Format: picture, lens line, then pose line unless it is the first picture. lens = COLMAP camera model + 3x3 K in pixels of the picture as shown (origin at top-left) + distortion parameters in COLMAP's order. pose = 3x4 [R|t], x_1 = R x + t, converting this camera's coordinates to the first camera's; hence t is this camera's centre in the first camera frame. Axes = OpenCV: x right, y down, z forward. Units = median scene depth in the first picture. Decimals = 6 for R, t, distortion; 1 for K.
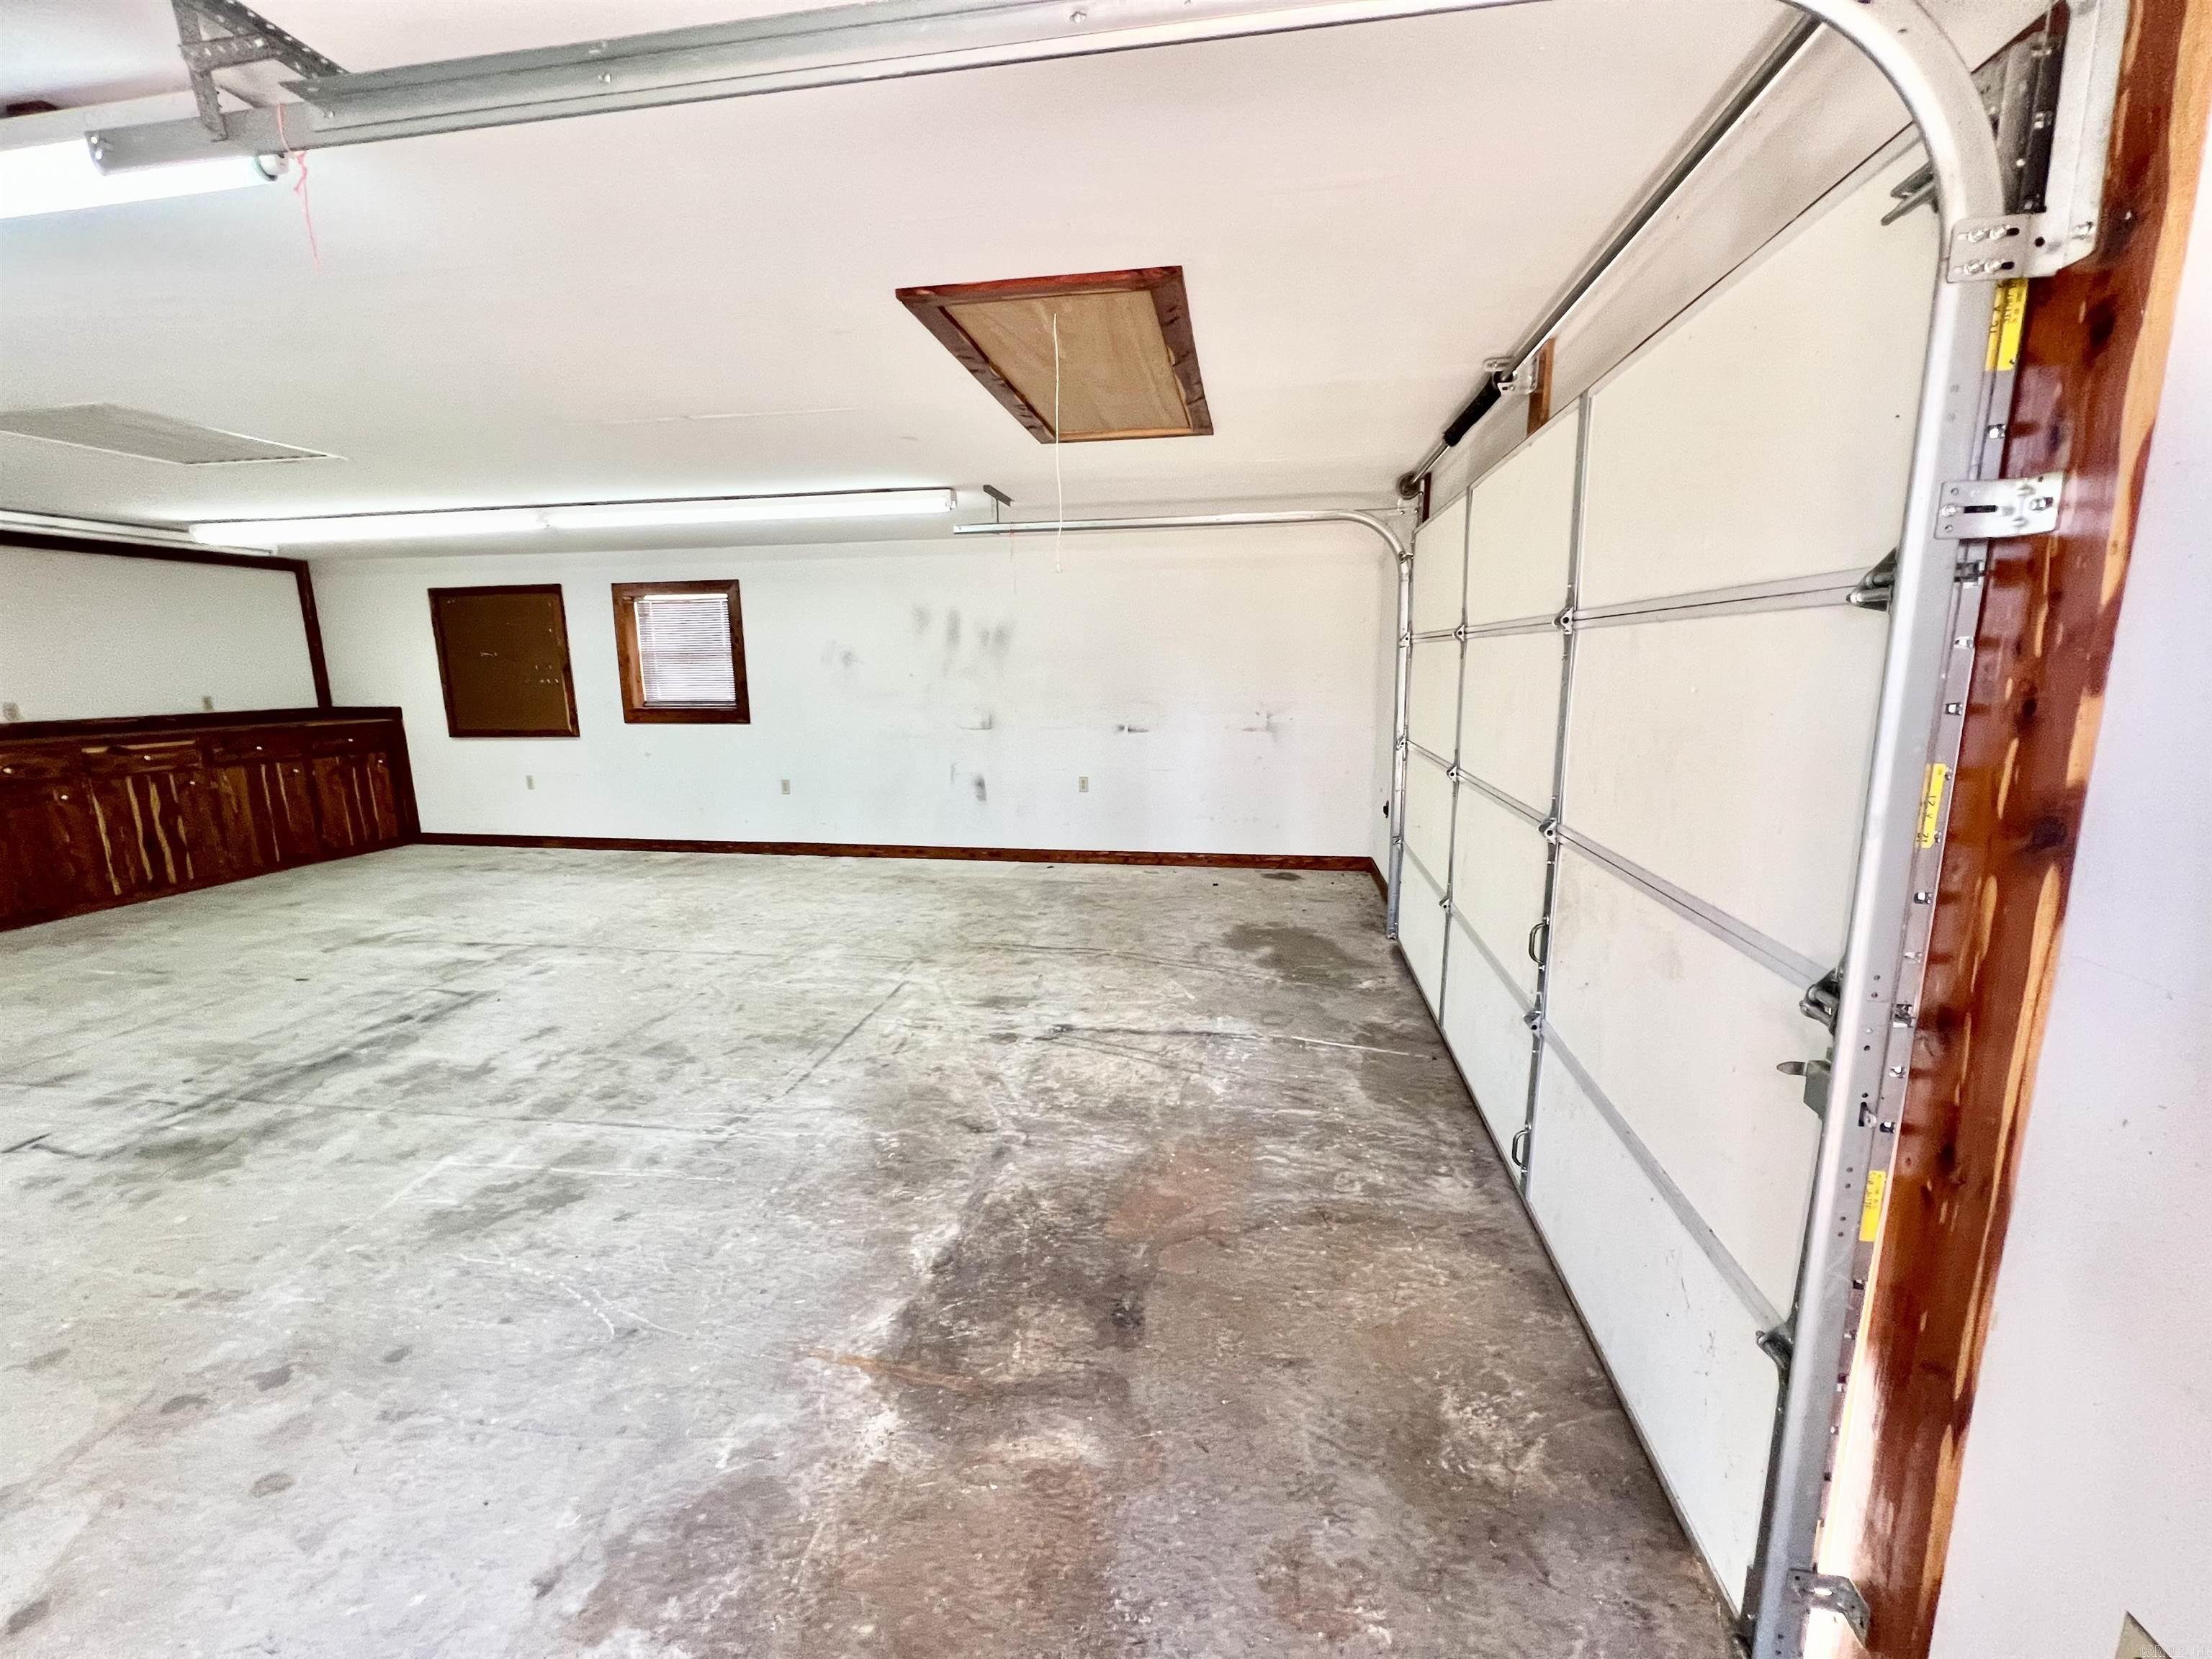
lens RADIAL K [[887.2, 0, 1106.7], [0, 887.2, 835.5], [0, 0, 1]] dist [0.003503, 0.000179]
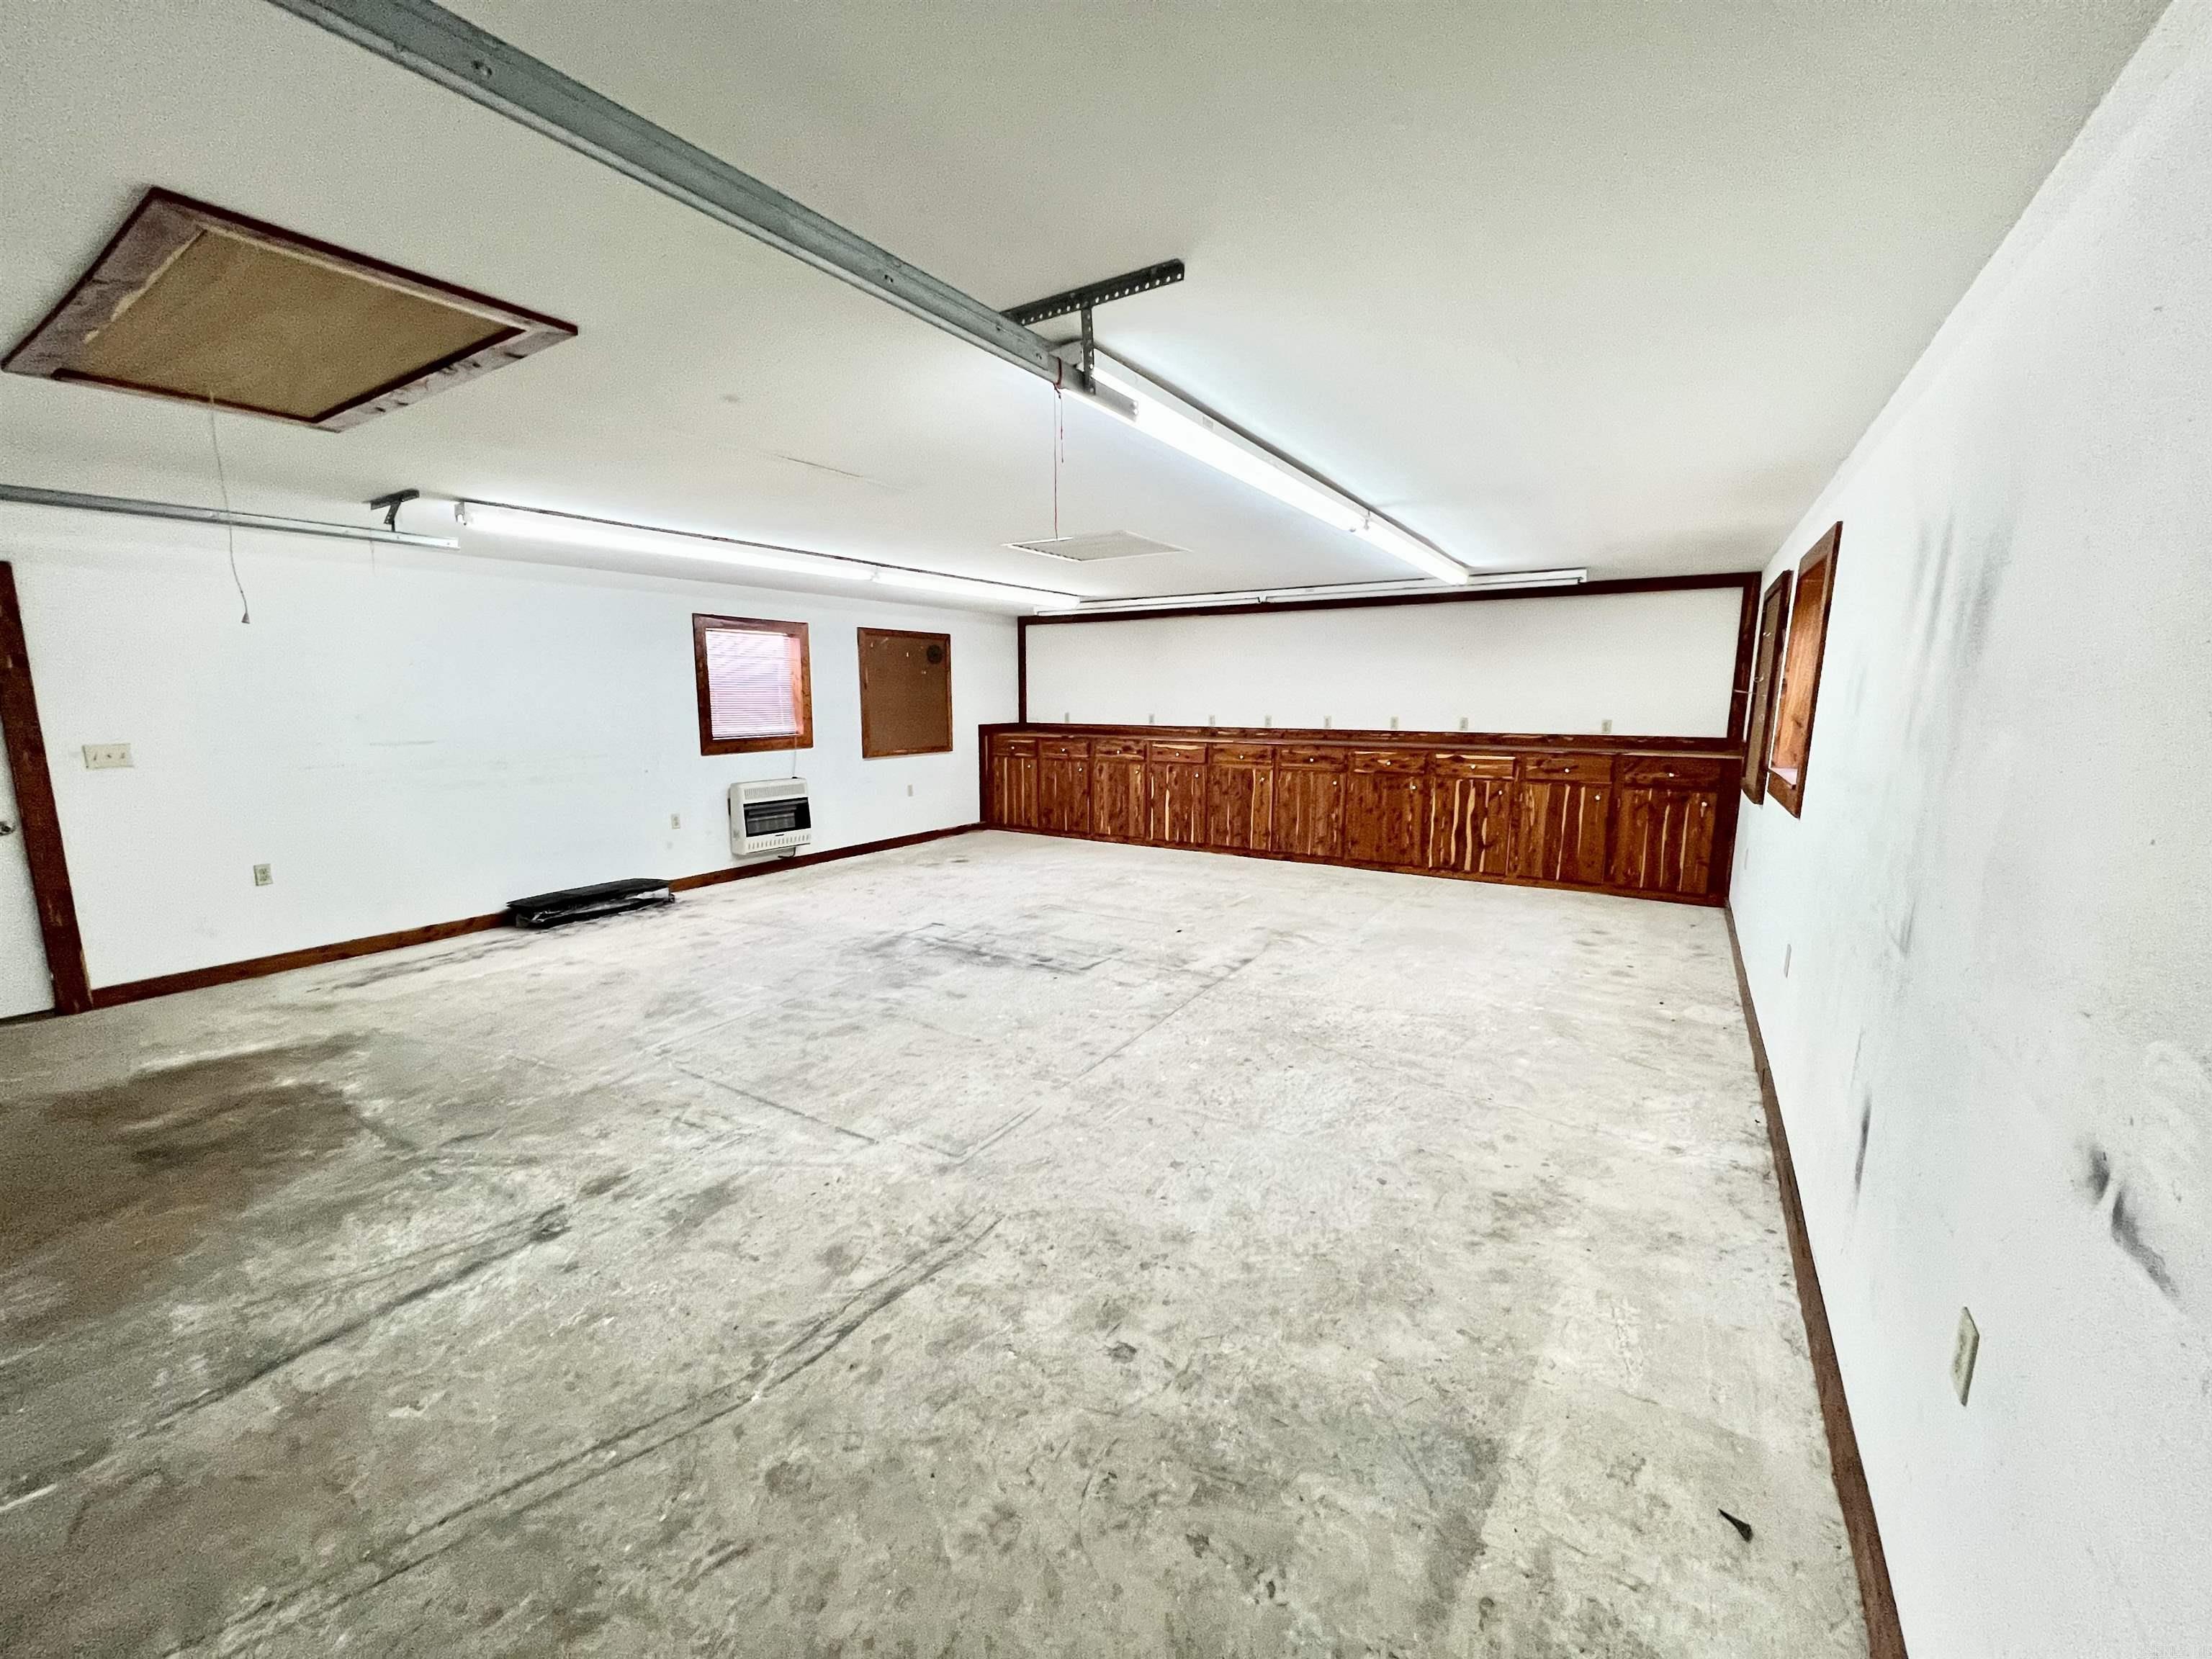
lens RADIAL K [[887.2, 0, 1106.7], [0, 887.2, 835.5], [0, 0, 1]] dist [0.003503, 0.000179]
pose [[-0.395092, 0.158718, -0.904827, 0.355068], [-0.170290, 0.955237, 0.241918, -0.318601], [0.902720, 0.249663, -0.350378, 1.546748]]
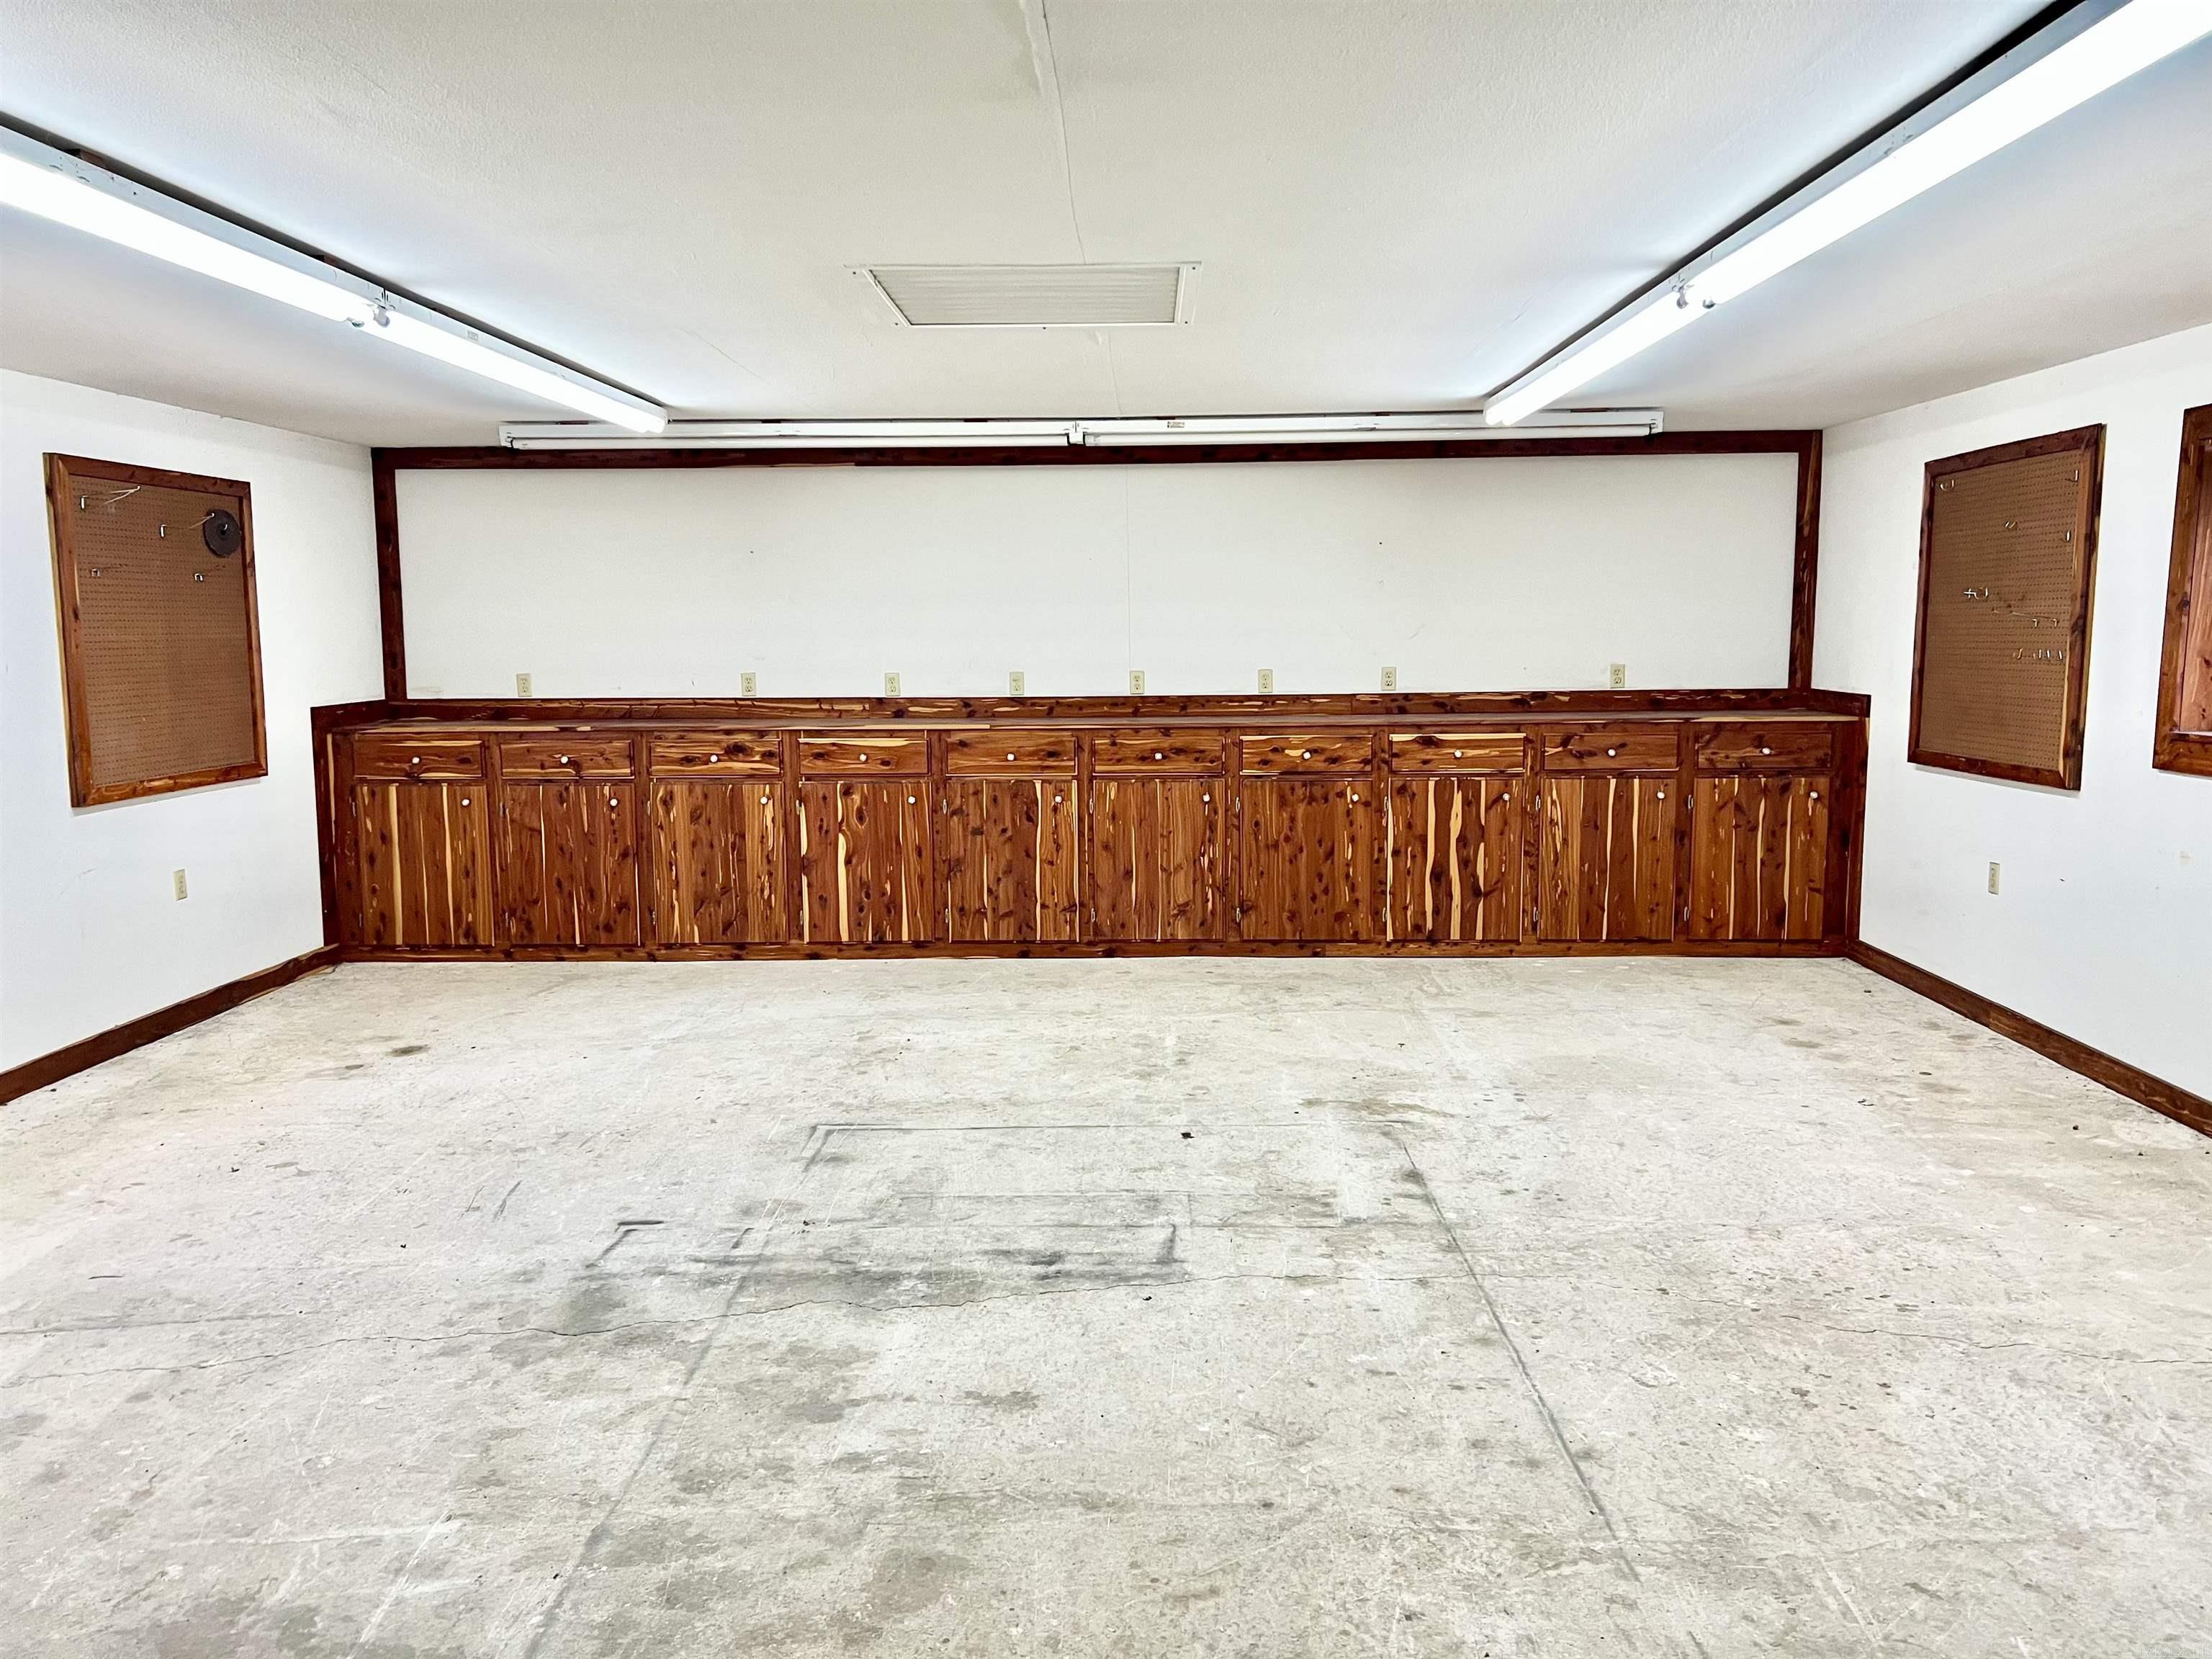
lens RADIAL K [[1663.1, 0, 1112.8], [0, 1663.1, 837.2], [0, 0, 1]] dist [0.087462, -0.096952]
pose [[0.141857, 0.138318, -0.980176, 0.217685], [-0.182964, 0.976792, 0.111361, -0.184044], [0.972831, 0.163539, 0.163872, 0.848122]]
